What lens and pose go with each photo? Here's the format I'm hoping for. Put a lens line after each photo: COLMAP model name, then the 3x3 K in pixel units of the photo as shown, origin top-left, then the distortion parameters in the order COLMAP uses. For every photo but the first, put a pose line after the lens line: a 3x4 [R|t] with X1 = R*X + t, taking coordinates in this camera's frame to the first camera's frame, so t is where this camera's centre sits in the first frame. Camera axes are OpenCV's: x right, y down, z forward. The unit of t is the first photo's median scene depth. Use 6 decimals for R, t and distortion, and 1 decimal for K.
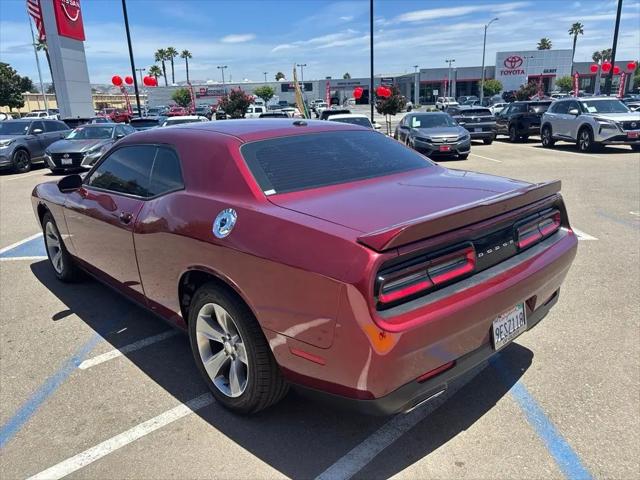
lens RADIAL K [[492.5, 0, 316.5], [0, 492.5, 240.1], [0, 0, 1]] dist [0.042374, -0.043367]
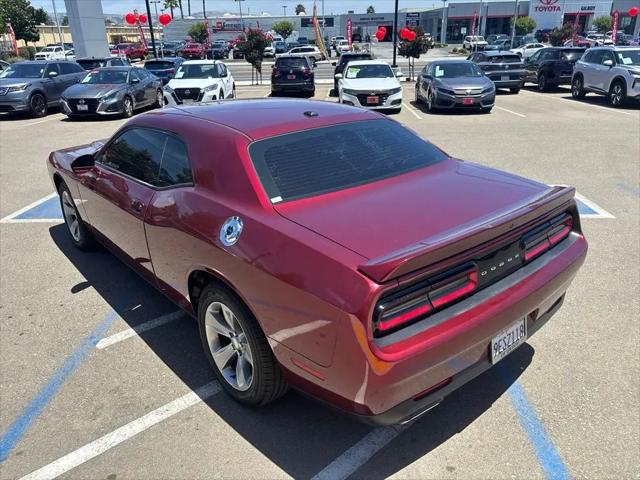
lens RADIAL K [[491.3, 0, 314.1], [0, 491.3, 241.7], [0, 0, 1]] dist [0.058840, -0.073735]
pose [[0.998936, 0.028520, -0.036248, 0.003788], [-0.023891, 0.992207, 0.122290, -0.024905], [0.039453, -0.121294, 0.991832, 0.000098]]
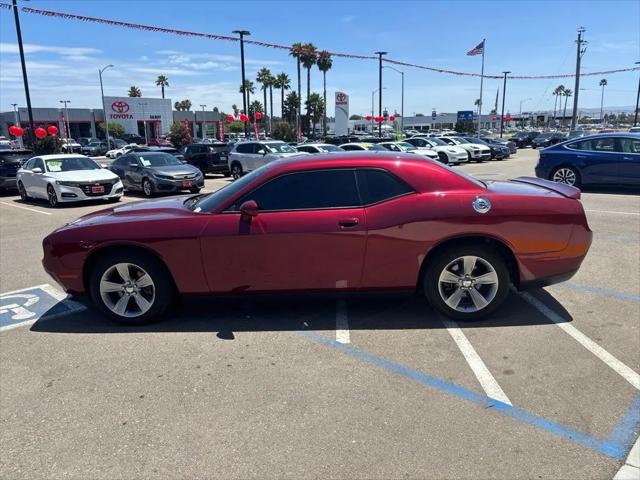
lens RADIAL K [[492.5, 0, 316.5], [0, 492.5, 240.1], [0, 0, 1]] dist [0.042374, -0.043367]
pose [[0.704480, -0.129566, 0.697796, -0.330240], [0.185690, 0.982595, -0.005021, -0.002515], [-0.685001, 0.133112, 0.716279, 0.025569]]
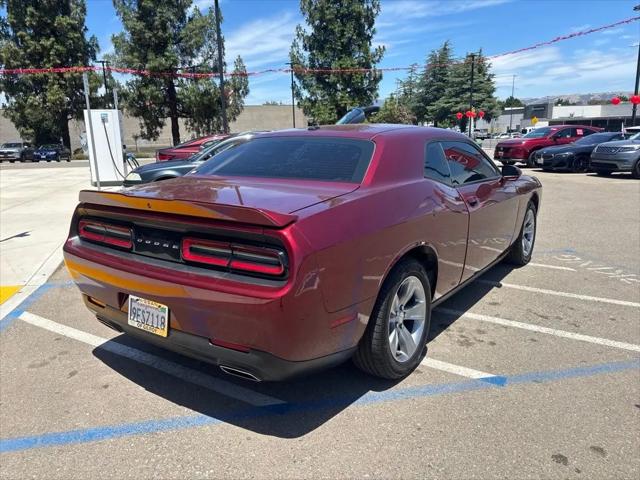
lens RADIAL K [[492.5, 0, 316.5], [0, 492.5, 240.1], [0, 0, 1]] dist [0.042374, -0.043367]
pose [[0.197627, 0.243743, -0.949491, 0.256334], [-0.252248, 0.948622, 0.191017, -0.050350], [0.947267, 0.201757, 0.248957, 0.186310]]
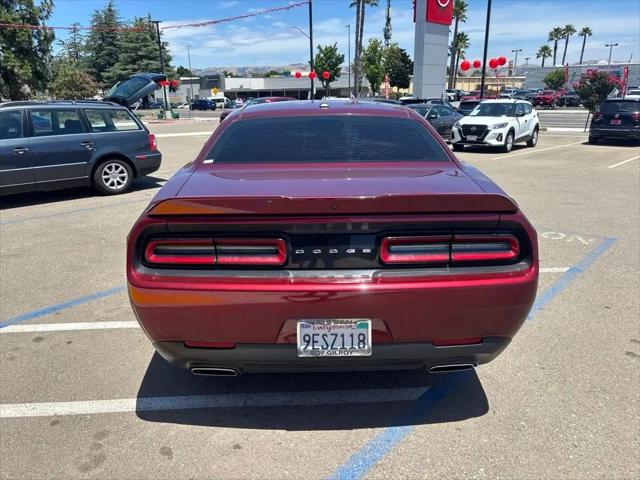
lens RADIAL K [[491.3, 0, 314.1], [0, 491.3, 241.7], [0, 0, 1]] dist [0.058840, -0.073735]
pose [[0.742704, 0.218432, -0.632992, 0.157651], [-0.195550, 0.974844, 0.106954, -0.015684], [0.640430, 0.044347, 0.766735, 0.050480]]
